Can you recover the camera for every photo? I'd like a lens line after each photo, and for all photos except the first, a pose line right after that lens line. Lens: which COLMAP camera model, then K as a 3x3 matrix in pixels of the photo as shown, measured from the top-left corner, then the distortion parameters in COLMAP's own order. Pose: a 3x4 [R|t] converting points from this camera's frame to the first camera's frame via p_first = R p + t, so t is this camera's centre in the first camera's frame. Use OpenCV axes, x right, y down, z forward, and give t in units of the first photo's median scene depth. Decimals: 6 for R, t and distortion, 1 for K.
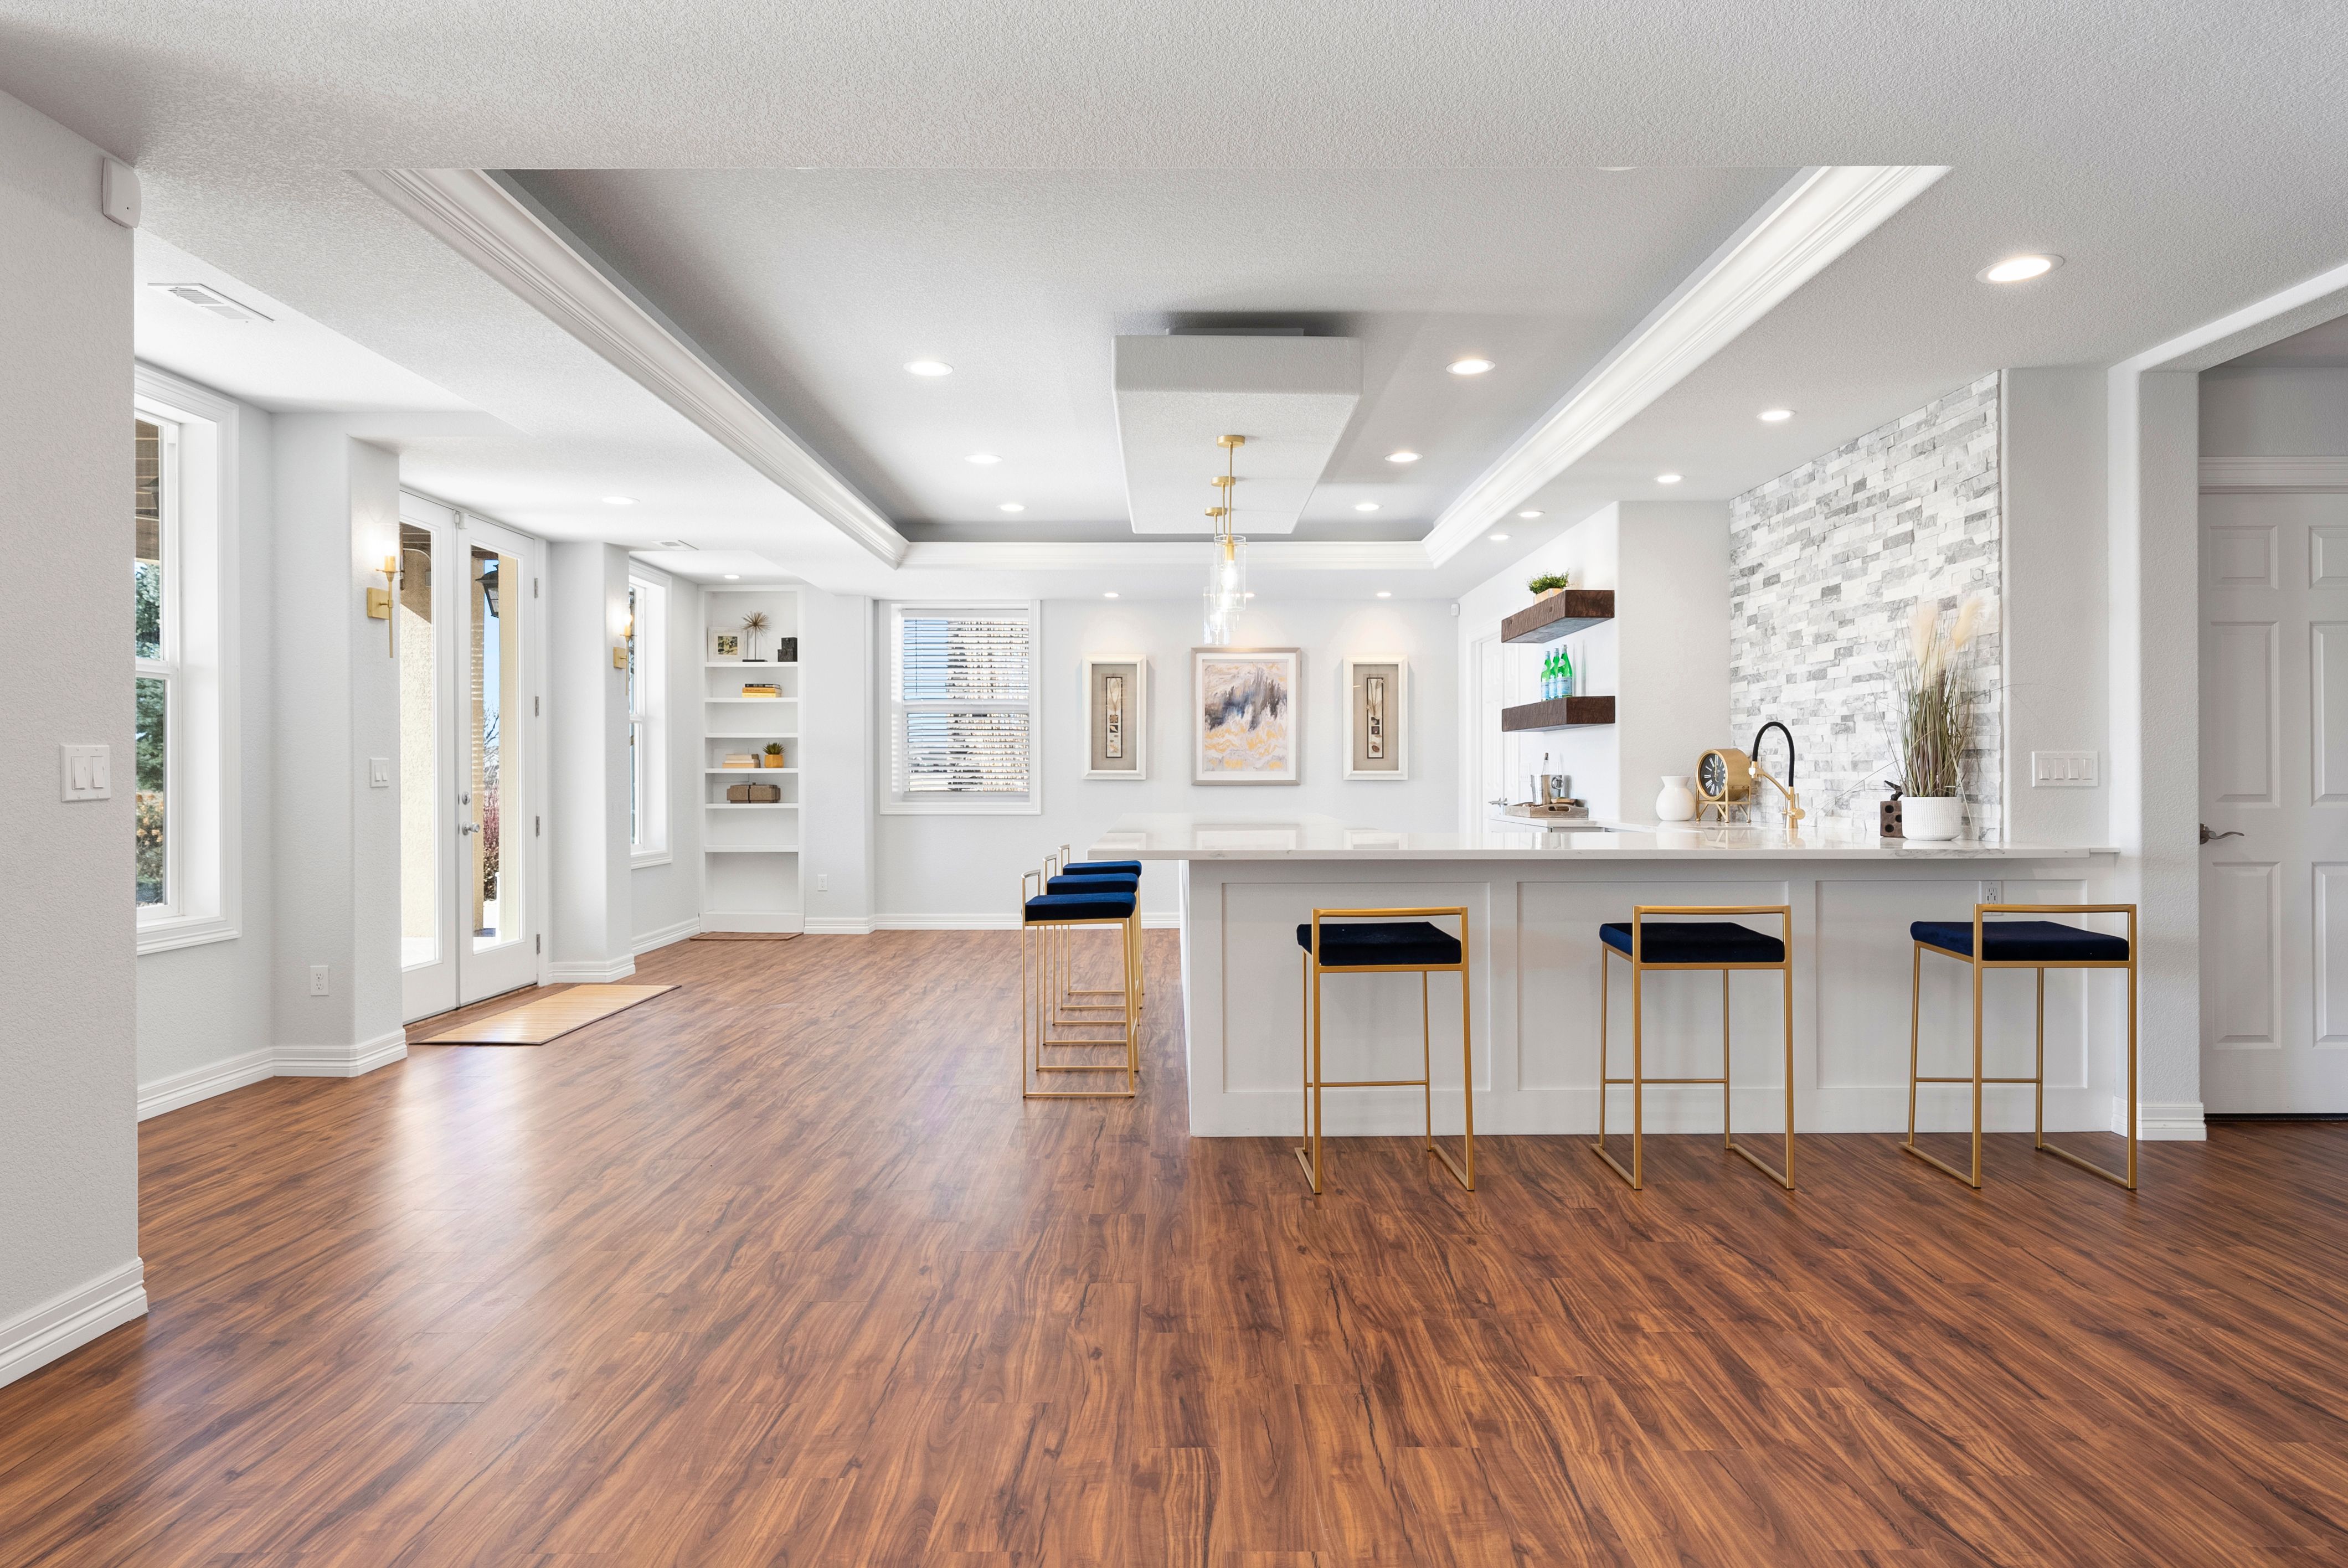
lens RADIAL K [[1314.6, 0, 1172.8], [0, 1314.6, 777.0], [0, 0, 1]] dist [-0.005208, -0.000043]
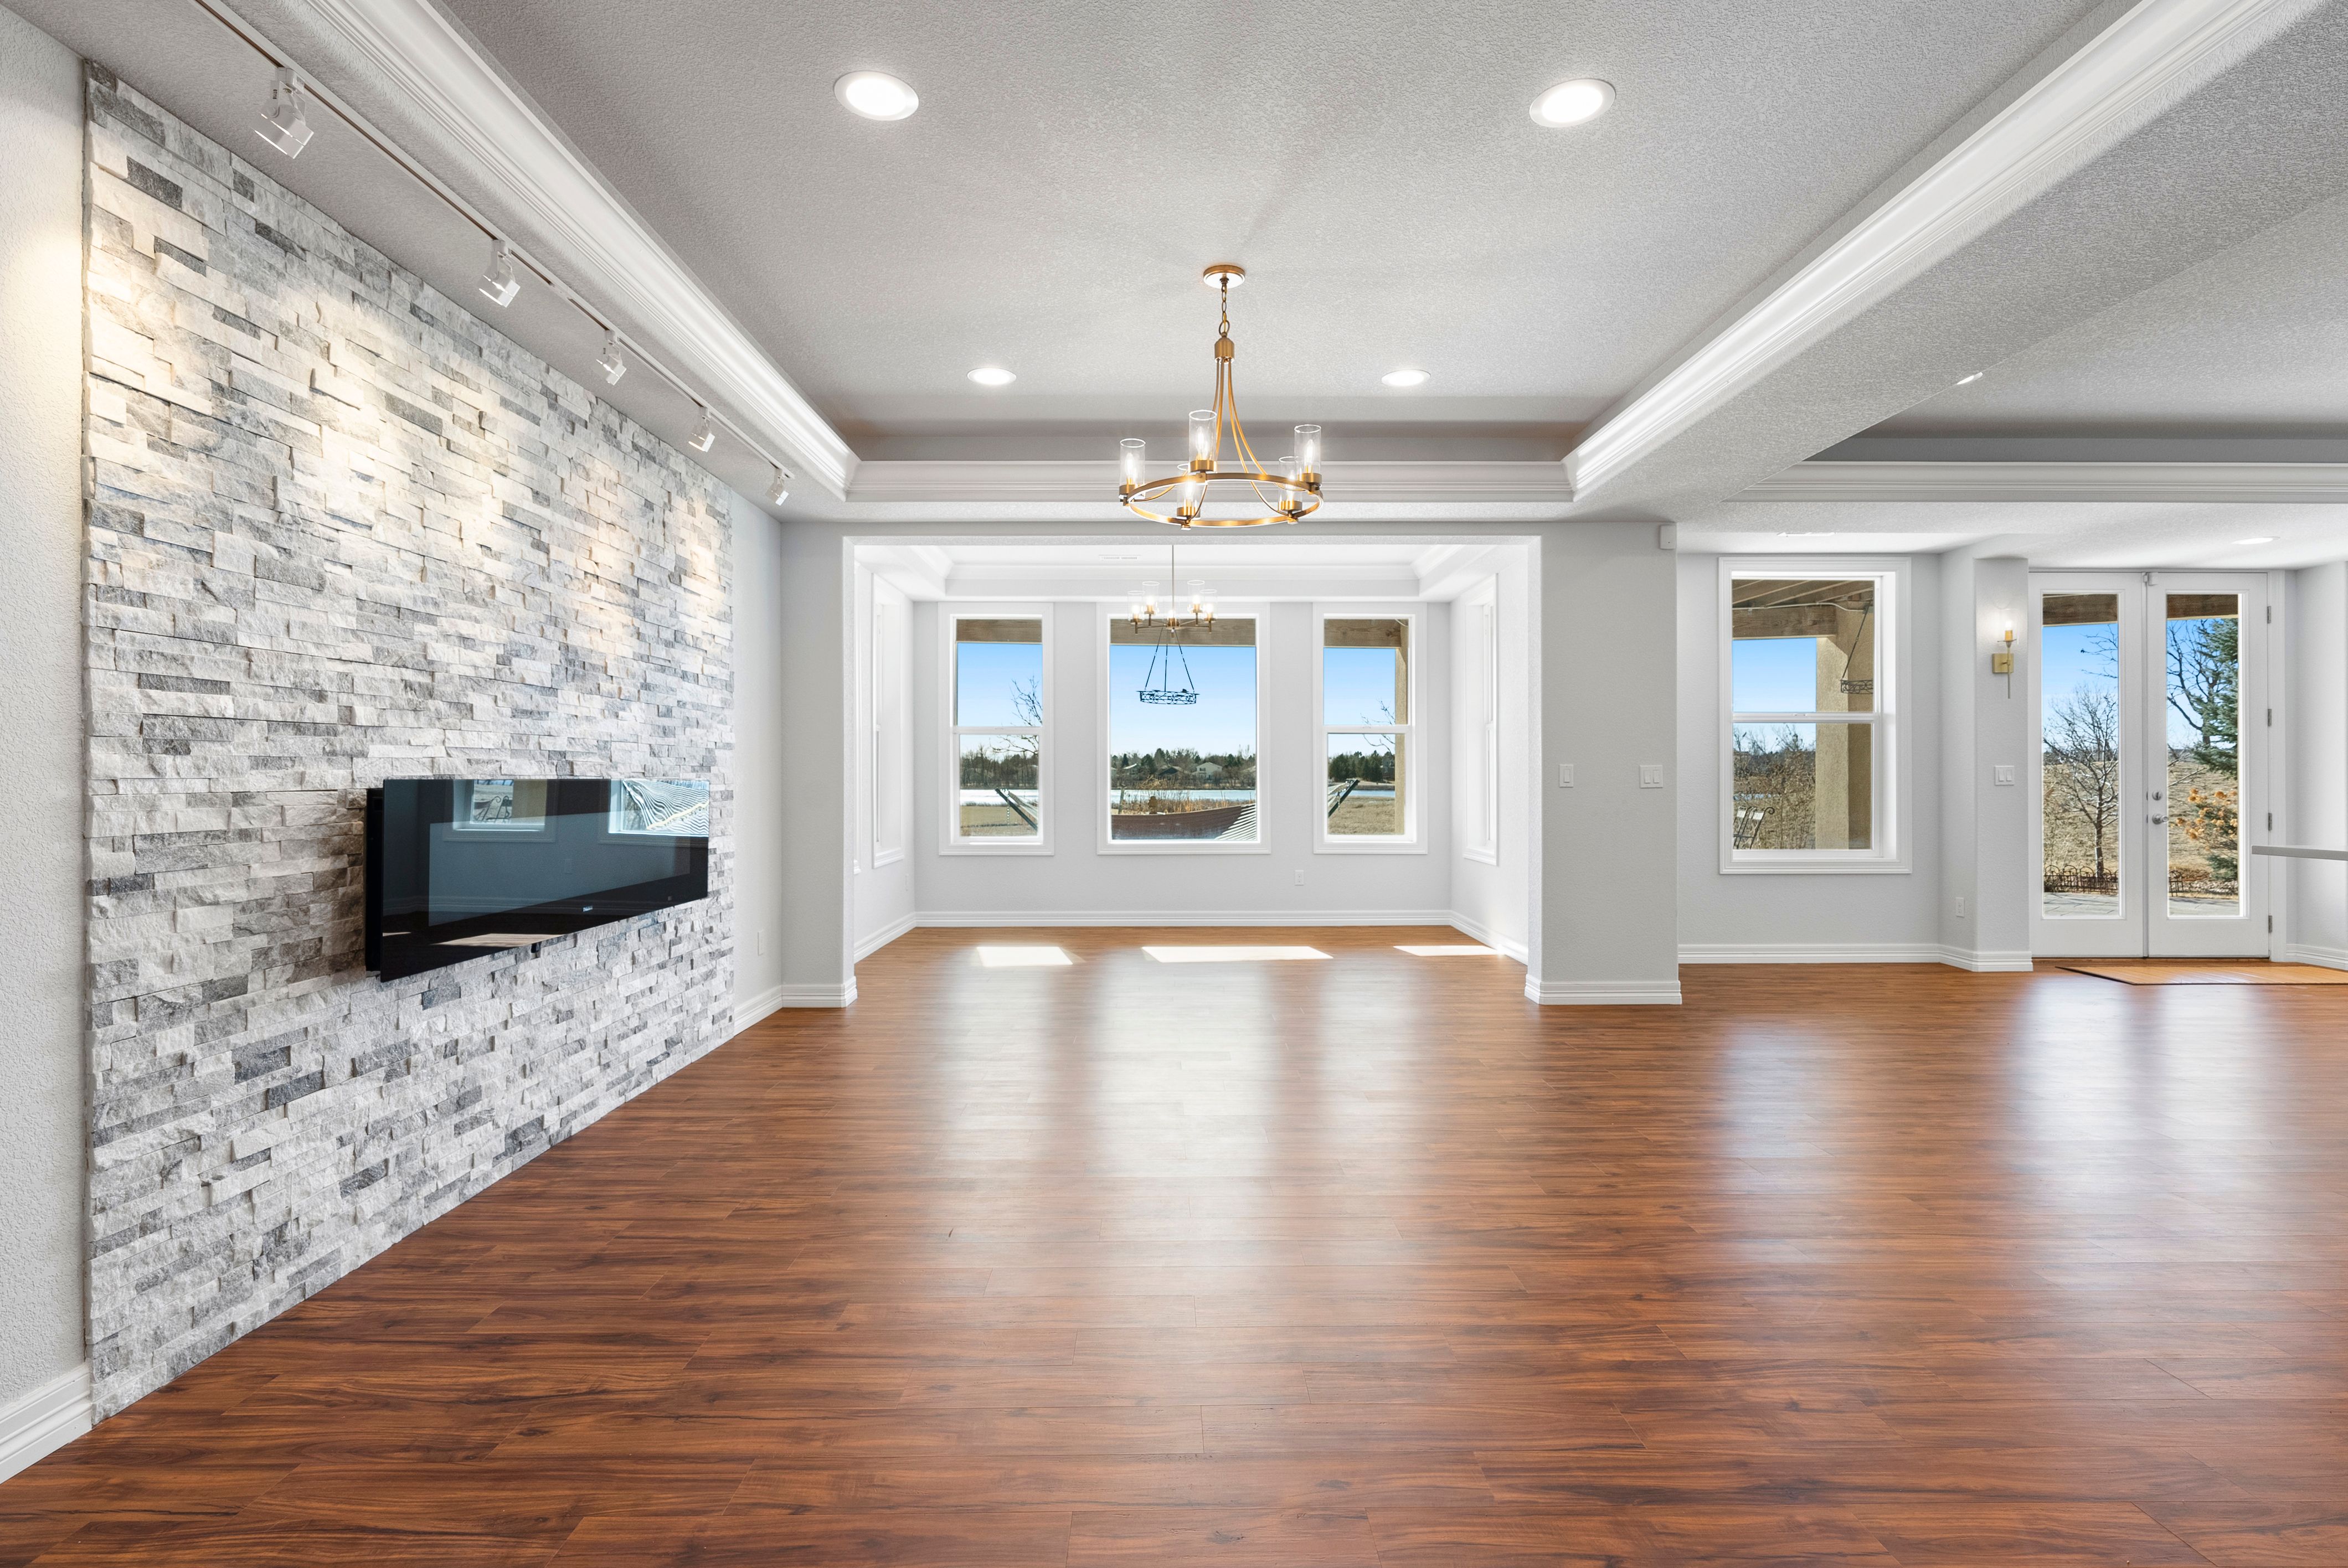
lens RADIAL K [[1109.5, 0, 1172.4], [0, 1109.5, 780.9], [0, 0, 1]] dist [0.003114, -0.000273]
pose [[0.022160, 0.003387, -0.999749, 0.663081], [-0.001996, 0.999992, 0.003344, 0.000398], [0.999752, 0.001922, 0.022167, 0.019953]]
